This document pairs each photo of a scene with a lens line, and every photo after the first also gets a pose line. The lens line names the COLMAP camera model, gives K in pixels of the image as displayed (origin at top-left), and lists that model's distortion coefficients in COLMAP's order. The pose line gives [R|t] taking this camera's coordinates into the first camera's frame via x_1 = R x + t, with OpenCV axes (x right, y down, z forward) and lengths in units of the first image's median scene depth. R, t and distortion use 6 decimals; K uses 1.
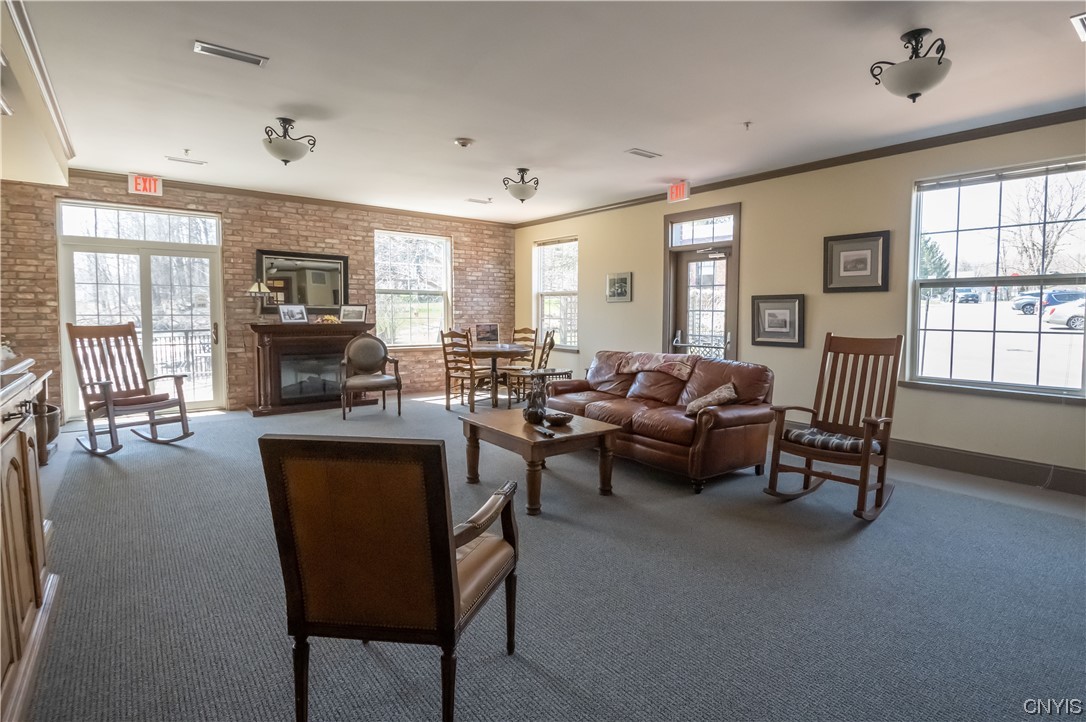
lens RADIAL K [[527.8, 0, 580.0], [0, 527.8, 339.6], [0, 0, 1]] dist [-0.002291, -0.001440]
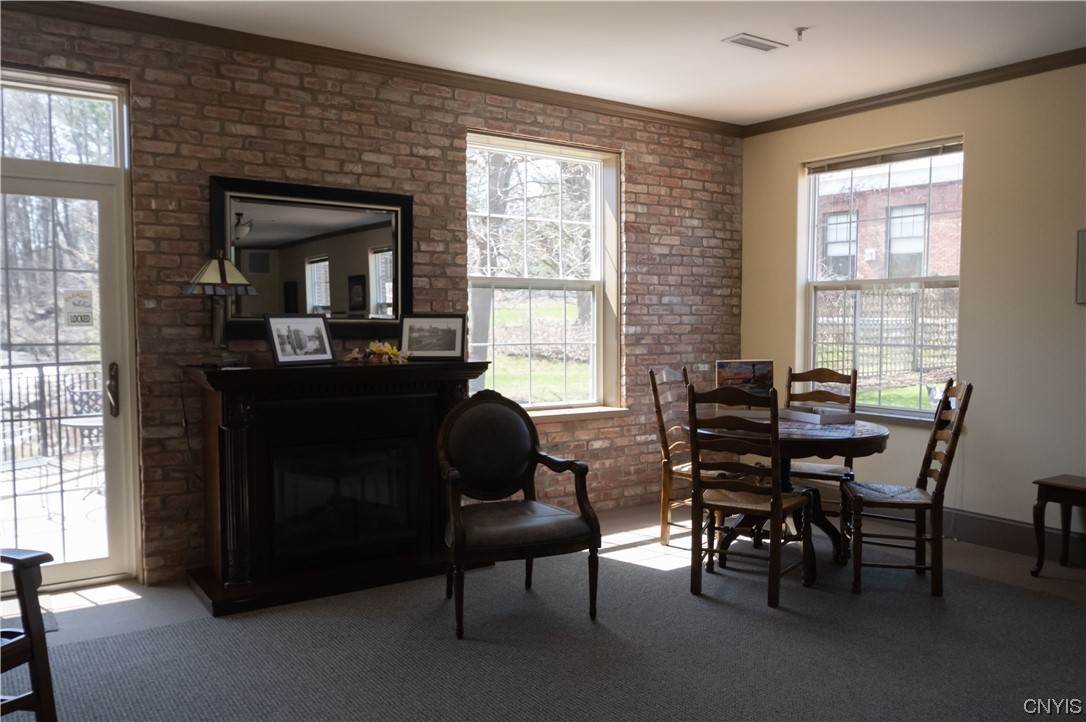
lens RADIAL K [[848.6, 0, 539.5], [0, 848.6, 368.9], [0, 0, 1]] dist [-0.007821, 0.024475]
pose [[0.994617, 0.000379, -0.103616, -0.299247], [0.000154, 0.999987, 0.005132, -0.029777], [0.103616, -0.005120, 0.994604, 0.388773]]
